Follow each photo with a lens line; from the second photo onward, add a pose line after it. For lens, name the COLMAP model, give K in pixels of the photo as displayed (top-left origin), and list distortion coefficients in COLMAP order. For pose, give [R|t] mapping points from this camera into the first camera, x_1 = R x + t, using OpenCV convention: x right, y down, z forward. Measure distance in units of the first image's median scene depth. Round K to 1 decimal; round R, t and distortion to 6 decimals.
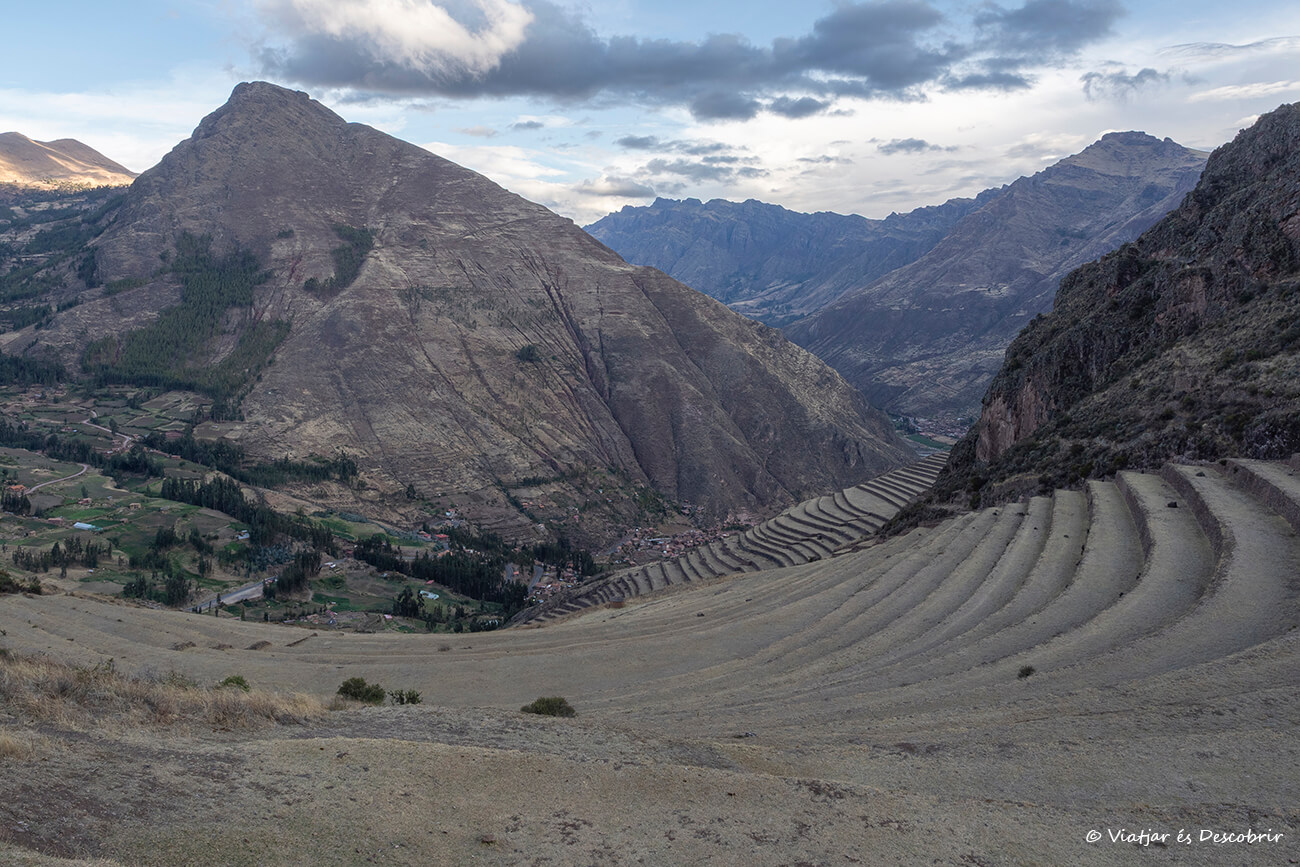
lens RADIAL K [[934.6, 0, 639.1], [0, 934.6, 431.1], [0, 0, 1]] dist [-0.006473, 0.004248]
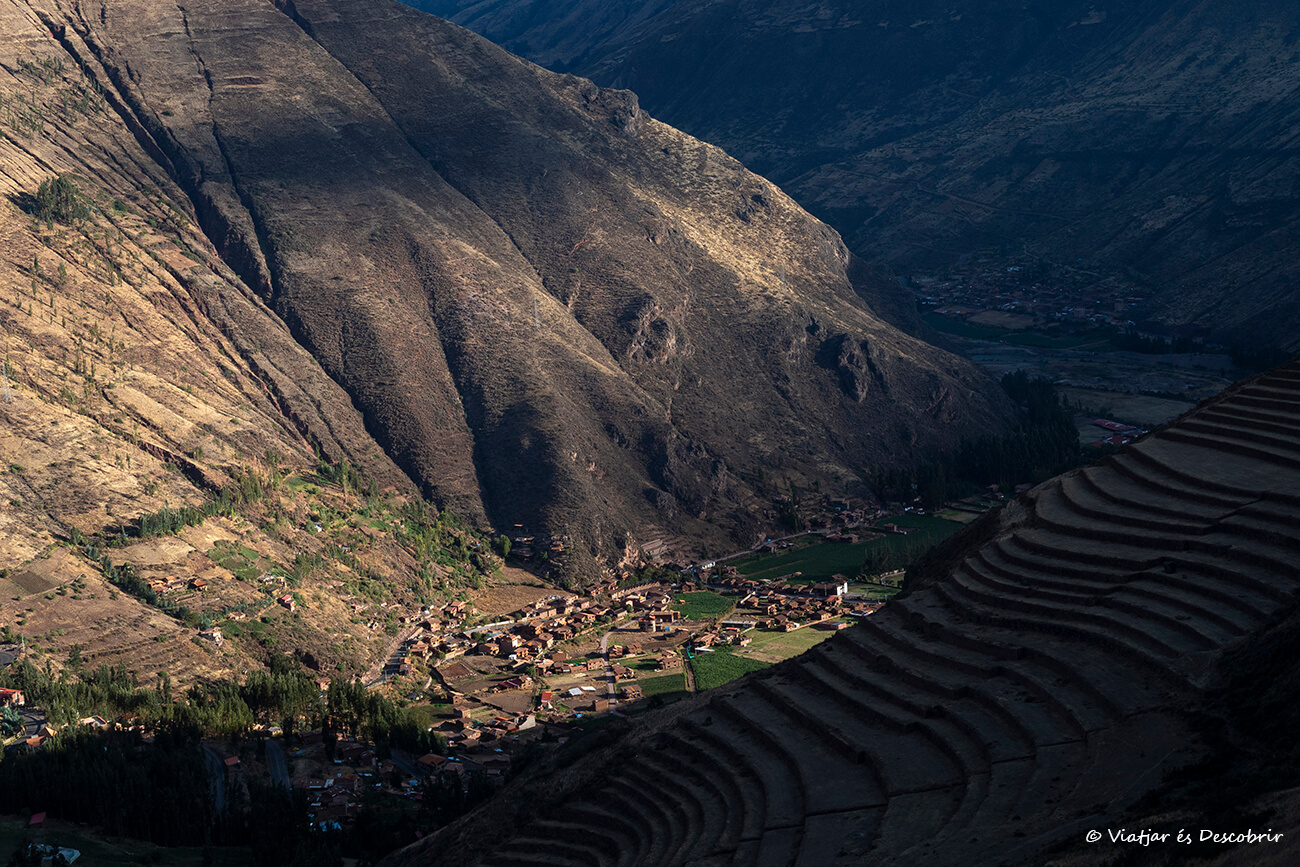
lens RADIAL K [[2198.8, 0, 625.6], [0, 2198.8, 430.4], [0, 0, 1]] dist [0.020981, 0.000000]
pose [[0.971294, -0.110491, 0.210663, -0.093391], [0.103172, 0.993624, 0.045457, -0.004965], [-0.214342, -0.022418, 0.976501, 0.051732]]
